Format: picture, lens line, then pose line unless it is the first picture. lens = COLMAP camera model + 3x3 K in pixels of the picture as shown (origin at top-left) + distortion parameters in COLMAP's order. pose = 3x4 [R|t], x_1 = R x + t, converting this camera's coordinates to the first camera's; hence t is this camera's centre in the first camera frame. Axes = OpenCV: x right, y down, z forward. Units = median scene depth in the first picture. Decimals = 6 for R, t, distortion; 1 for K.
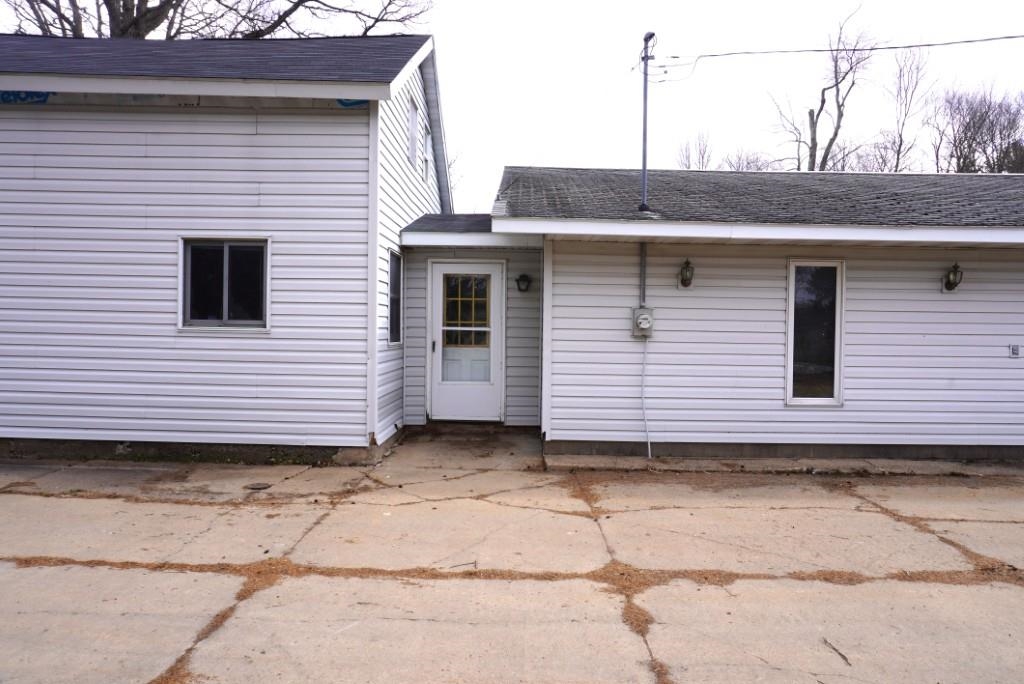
lens RADIAL K [[674.1, 0, 512.0], [0, 674.1, 342.0], [0, 0, 1]] dist [-0.016559, 0.003281]
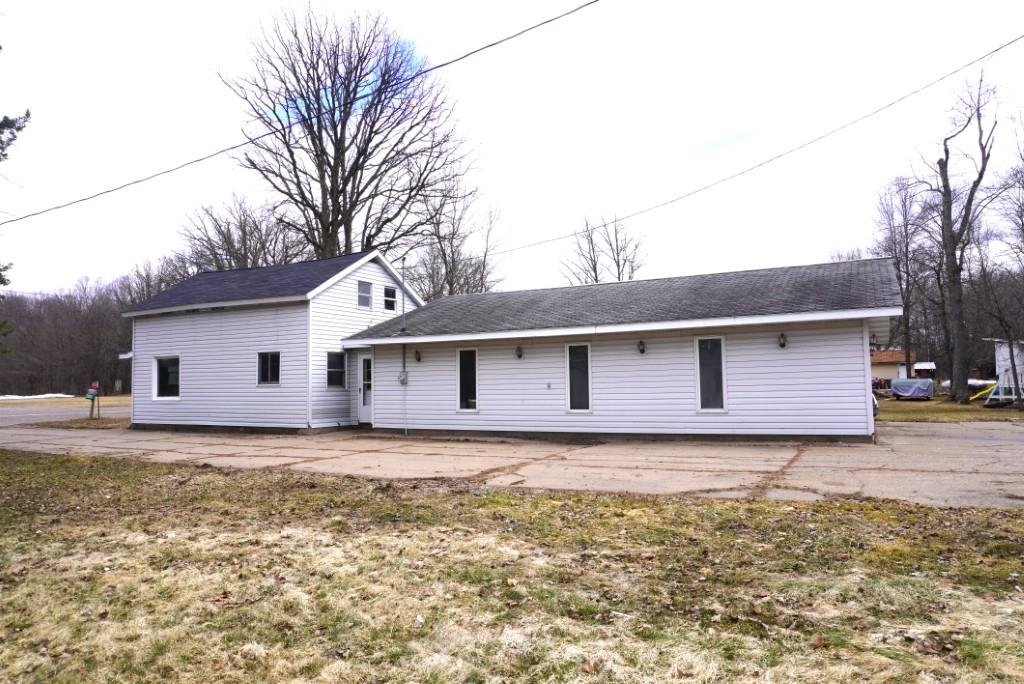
lens RADIAL K [[674.1, 0, 512.0], [0, 674.1, 342.0], [0, 0, 1]] dist [-0.016559, 0.003281]
pose [[0.881870, -0.056511, -0.468094, 1.640919], [0.015269, 0.995693, -0.091441, 0.068016], [0.471245, 0.073492, 0.878935, -0.906975]]
